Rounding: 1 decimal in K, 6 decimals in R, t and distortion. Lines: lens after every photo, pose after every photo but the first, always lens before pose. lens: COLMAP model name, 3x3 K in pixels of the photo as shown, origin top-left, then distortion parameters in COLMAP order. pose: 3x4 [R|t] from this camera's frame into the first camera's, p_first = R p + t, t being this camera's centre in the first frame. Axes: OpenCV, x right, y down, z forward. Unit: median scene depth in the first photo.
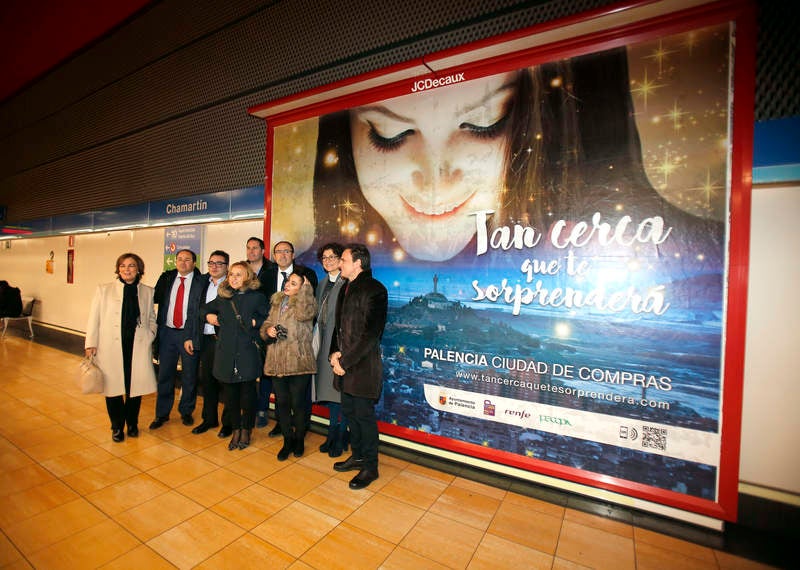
lens RADIAL K [[388.0, 0, 388.7], [0, 388.0, 284.3], [0, 0, 1]] dist [-0.074766, 0.034683]
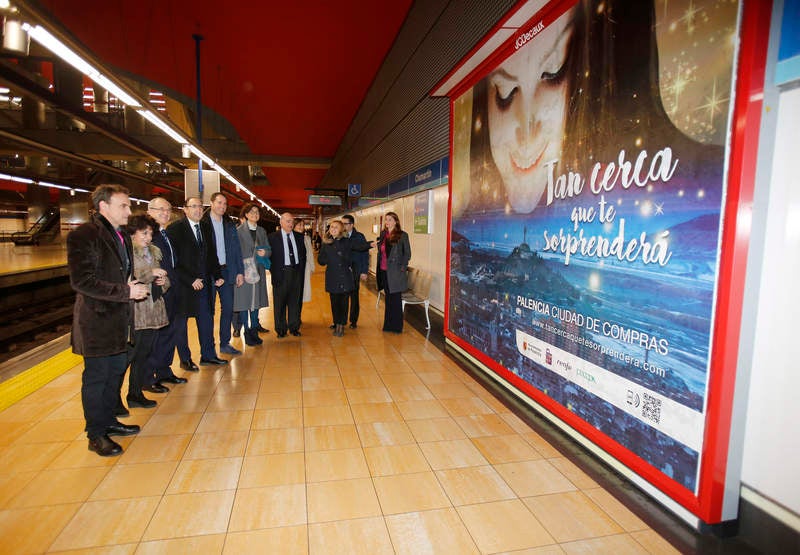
lens RADIAL K [[454.9, 0, 400.0], [0, 454.9, 277.5], [0, 0, 1]] dist [-0.066607, 0.046903]
pose [[0.685146, 0.055816, -0.726264, 0.918415], [-0.008881, 0.997626, 0.068293, 0.038448], [0.728351, -0.040340, 0.684016, -0.102580]]
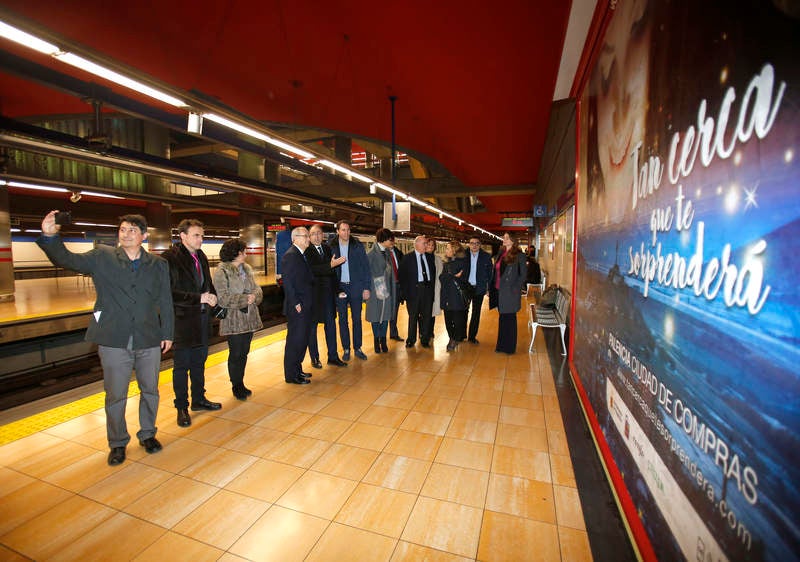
lens RADIAL K [[381.4, 0, 380.8], [0, 381.4, 280.8], [0, 0, 1]] dist [-0.068526, 0.027920]
pose [[0.174524, 0.050311, -0.983367, 0.909141], [-0.006175, 0.998730, 0.050001, 0.024220], [0.984634, -0.002654, 0.174613, 0.471347]]
